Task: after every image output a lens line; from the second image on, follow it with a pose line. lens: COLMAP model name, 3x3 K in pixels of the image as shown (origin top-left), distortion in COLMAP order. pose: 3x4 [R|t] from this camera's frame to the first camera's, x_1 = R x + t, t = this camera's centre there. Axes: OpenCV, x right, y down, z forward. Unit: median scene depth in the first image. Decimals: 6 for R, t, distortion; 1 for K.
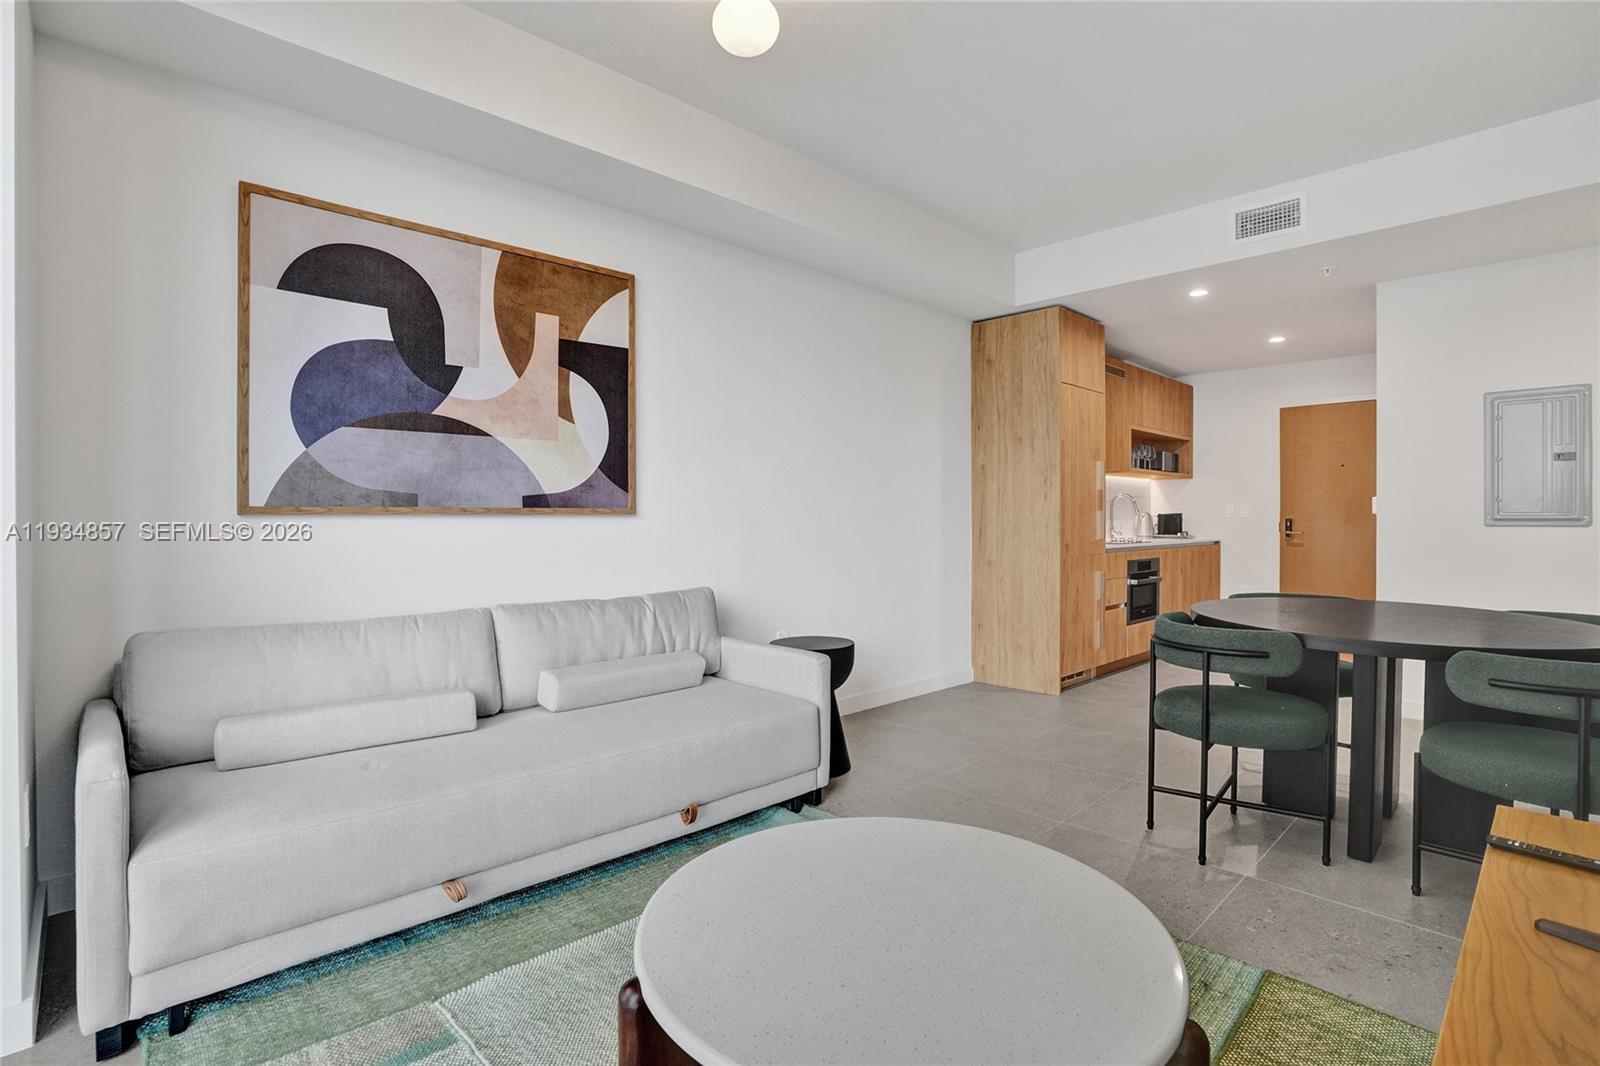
lens RADIAL K [[777.3, 0, 805.5], [0, 777.3, 518.1], [0, 0, 1]] dist [0.007944, 0.001558]
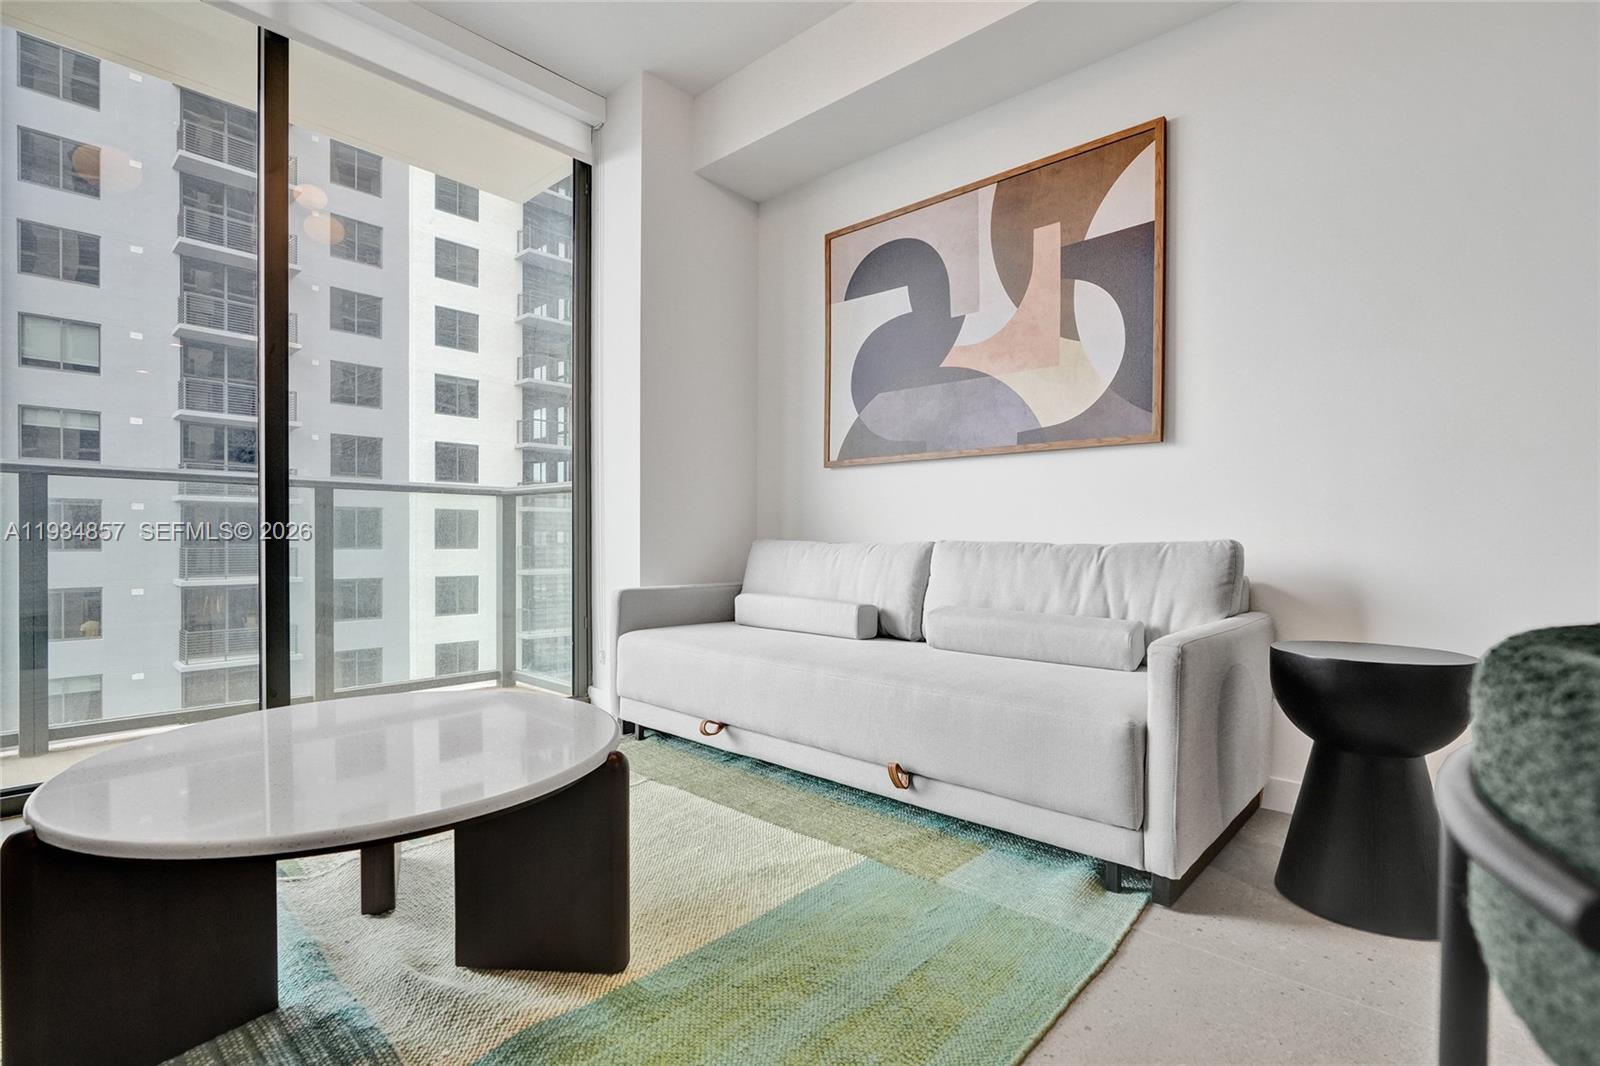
lens RADIAL K [[777.3, 0, 801.9], [0, 777.3, 537.3], [0, 0, 1]] dist [0.007944, 0.001558]
pose [[0.072974, 0.008810, -0.997295, 0.578440], [0.004028, 0.999950, 0.009129, 0.091862], [0.997326, -0.004683, 0.072934, 0.697799]]
